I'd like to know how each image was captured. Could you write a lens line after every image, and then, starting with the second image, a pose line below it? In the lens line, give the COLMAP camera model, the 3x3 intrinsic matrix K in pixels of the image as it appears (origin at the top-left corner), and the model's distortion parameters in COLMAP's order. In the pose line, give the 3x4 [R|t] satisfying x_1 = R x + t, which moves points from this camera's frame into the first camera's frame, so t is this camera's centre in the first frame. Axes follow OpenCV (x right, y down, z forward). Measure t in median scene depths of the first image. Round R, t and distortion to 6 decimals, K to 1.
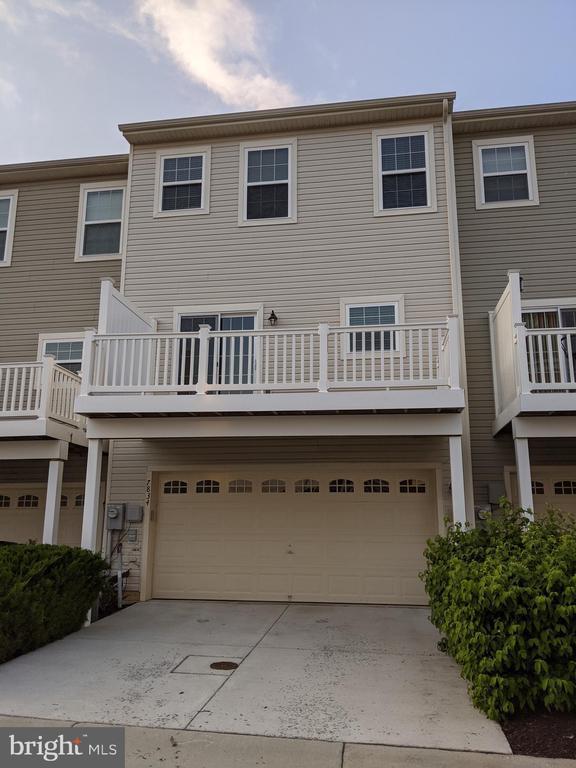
lens RADIAL K [[614.8, 0, 288.0], [0, 614.8, 384.0], [0, 0, 1]] dist [0.051482, -0.002493]
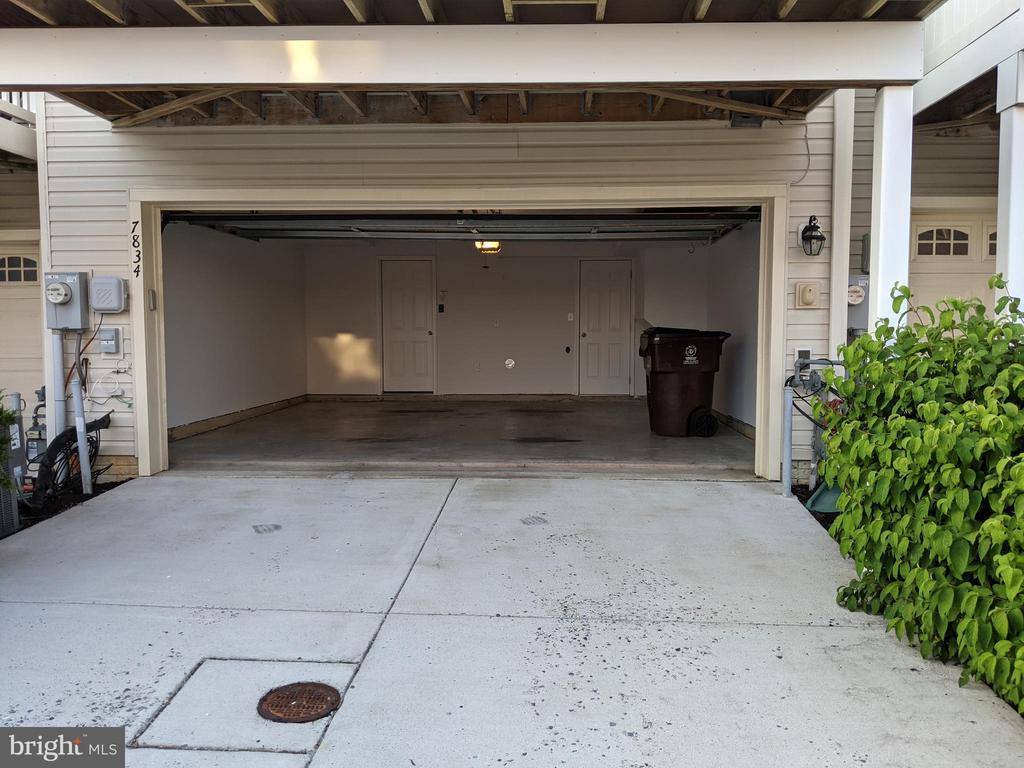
lens RADIAL K [[819.7, 0, 512.0], [0, 819.7, 384.0], [0, 0, 1]] dist [0.051482, -0.002493]
pose [[0.994666, -0.009889, 0.102670, -0.019532], [-0.019891, 0.958318, 0.285010, 0.095514], [-0.101209, -0.285532, 0.953010, 0.382736]]
